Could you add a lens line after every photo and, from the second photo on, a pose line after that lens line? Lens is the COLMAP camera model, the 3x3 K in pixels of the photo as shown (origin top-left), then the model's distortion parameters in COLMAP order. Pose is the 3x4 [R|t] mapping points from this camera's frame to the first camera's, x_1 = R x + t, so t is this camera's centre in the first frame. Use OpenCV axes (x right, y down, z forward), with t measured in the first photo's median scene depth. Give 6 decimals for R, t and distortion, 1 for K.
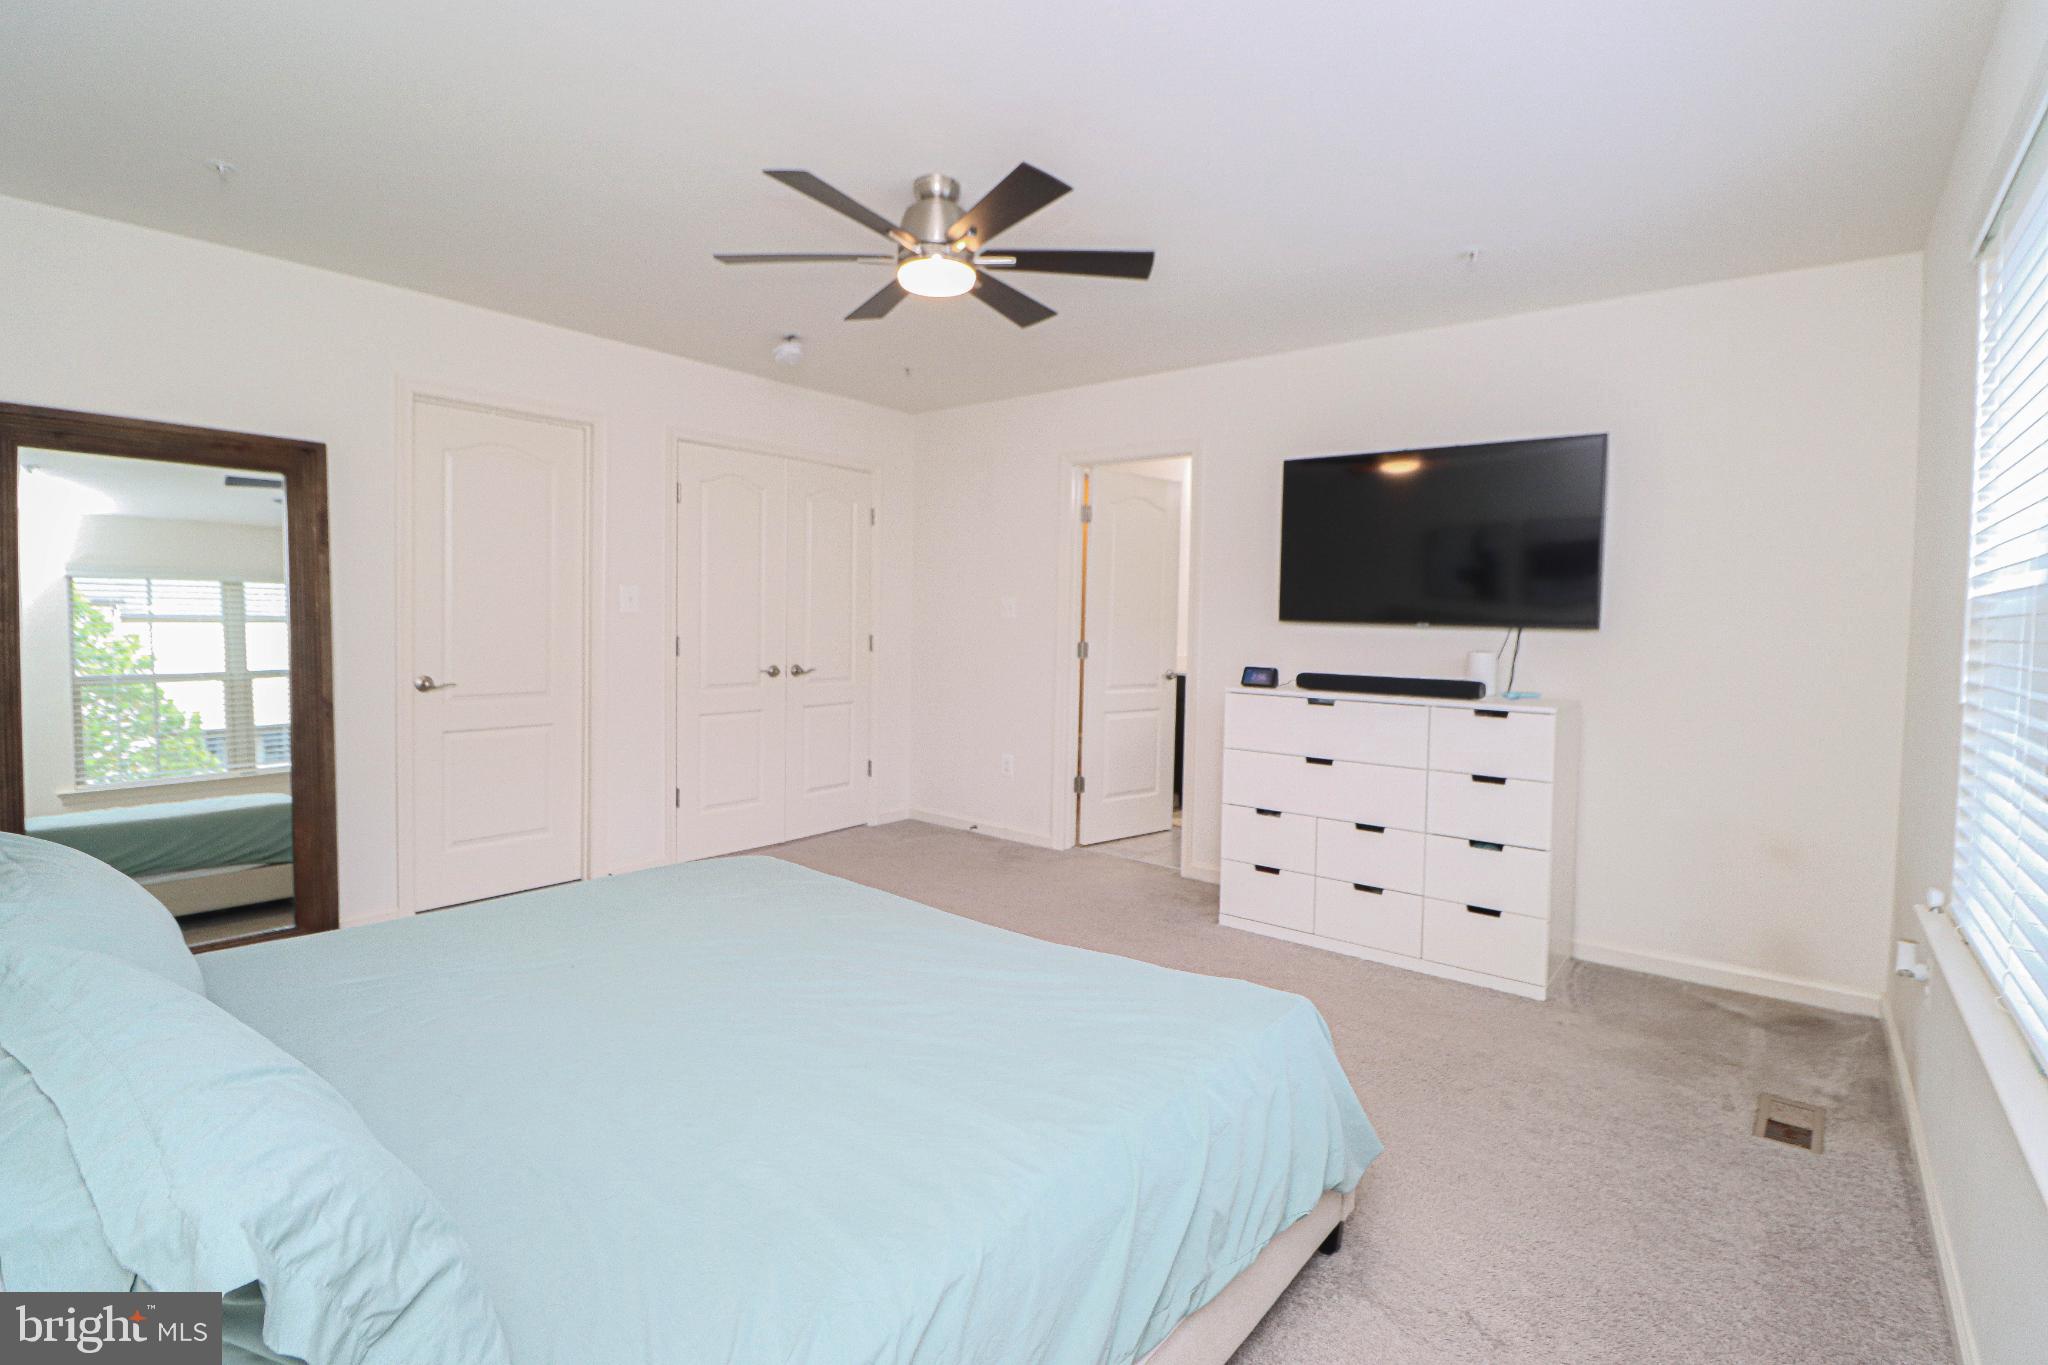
lens RADIAL K [[956.1, 0, 1031.9], [0, 956.1, 648.3], [0, 0, 1]] dist [0.002578, -0.014966]
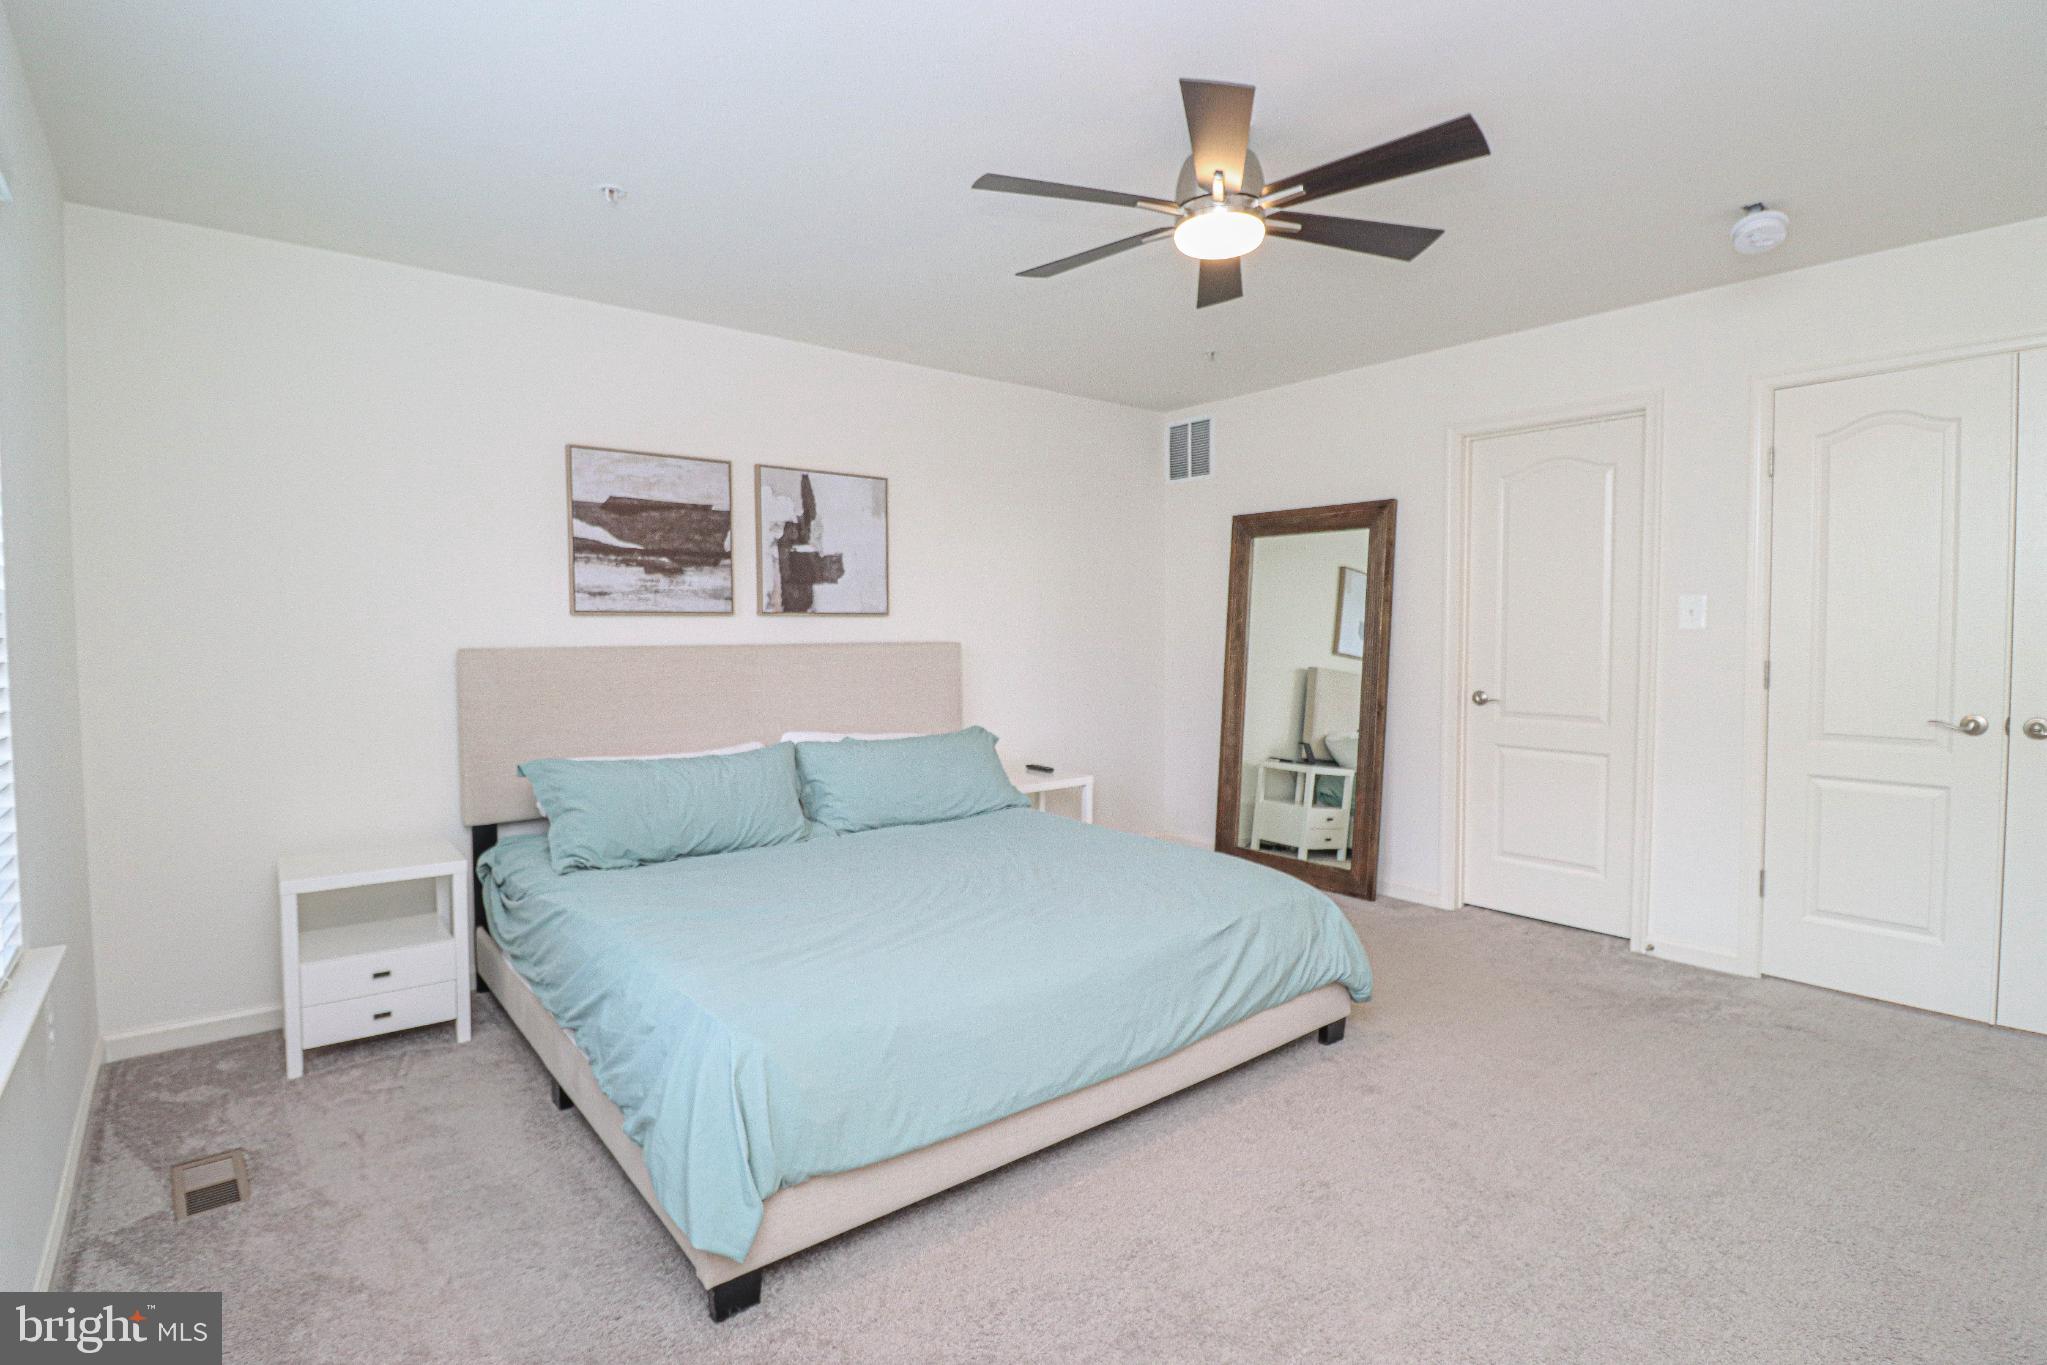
lens RADIAL K [[977.8, 0, 1025.5], [0, 977.8, 671.5], [0, 0, 1]] dist [0.000901, -0.012595]
pose [[-0.236203, 0.026982, -0.971329, 0.524014], [-0.033627, 0.998789, 0.035922, -0.013387], [0.971122, 0.041147, -0.235010, 0.688965]]
